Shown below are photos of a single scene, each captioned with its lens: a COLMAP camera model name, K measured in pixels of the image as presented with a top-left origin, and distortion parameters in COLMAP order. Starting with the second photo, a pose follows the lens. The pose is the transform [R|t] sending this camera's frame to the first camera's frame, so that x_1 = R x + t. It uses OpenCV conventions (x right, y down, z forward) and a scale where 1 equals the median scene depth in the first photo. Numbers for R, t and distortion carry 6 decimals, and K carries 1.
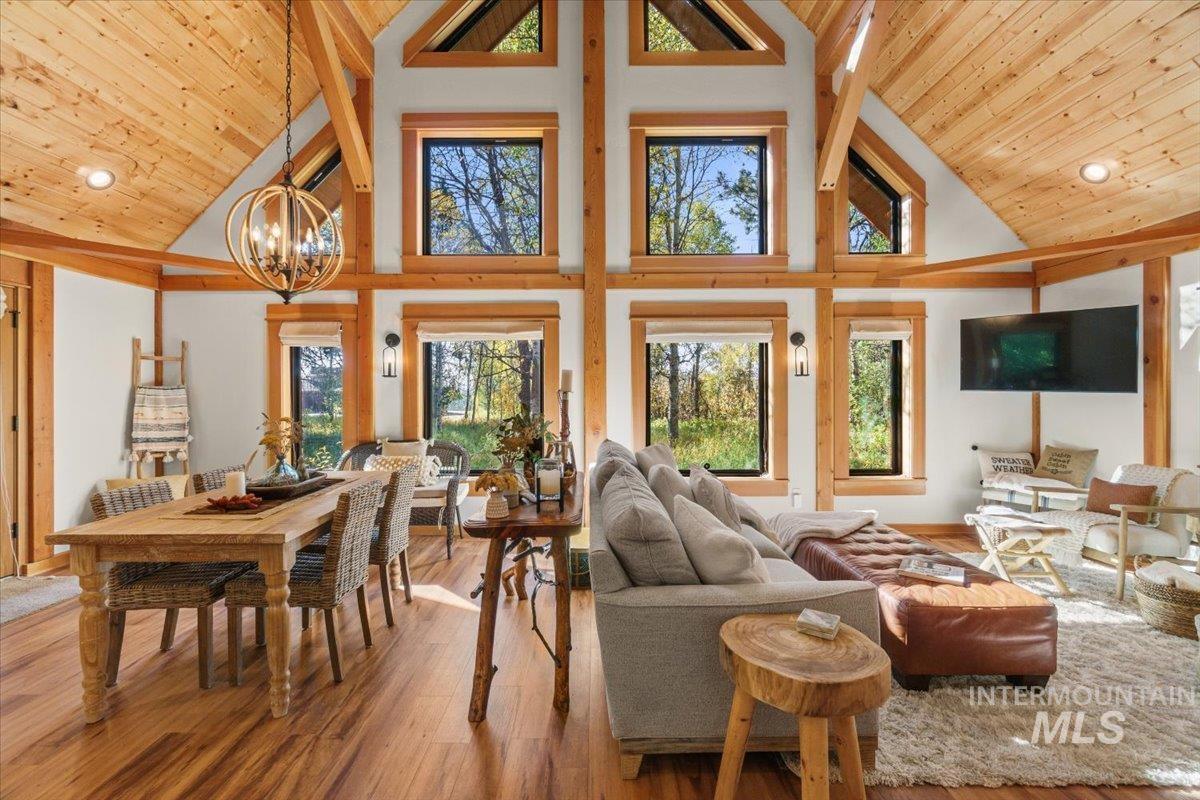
lens RADIAL K [[518.4, 0, 591.3], [0, 518.4, 393.2], [0, 0, 1]] dist [-0.003846, 0.000249]
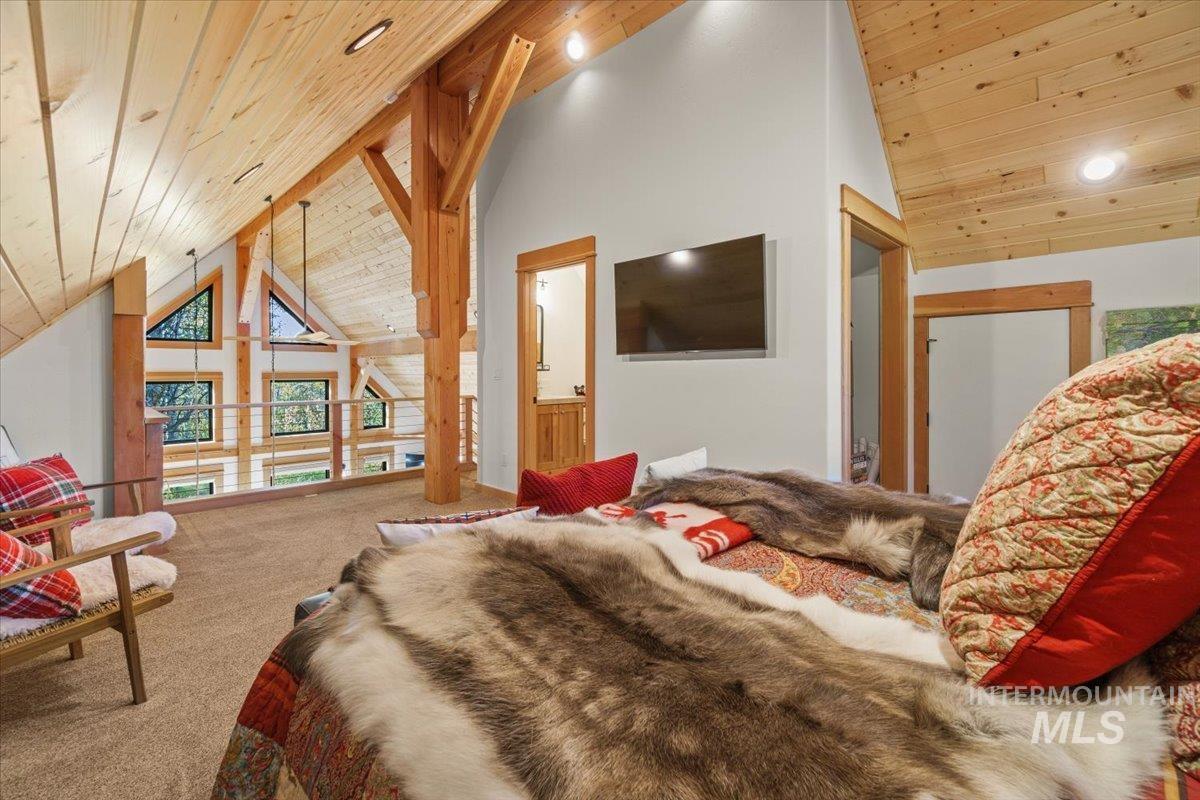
lens RADIAL K [[537.8, 0, 596.1], [0, 537.8, 376.0], [0, 0, 1]] dist [-0.000923, -0.000013]
pose [[0.708342, -0.002754, 0.705864, -0.531383], [0.001701, 0.999996, 0.002195, -0.531585], [-0.705868, -0.000354, 0.708344, -1.608752]]
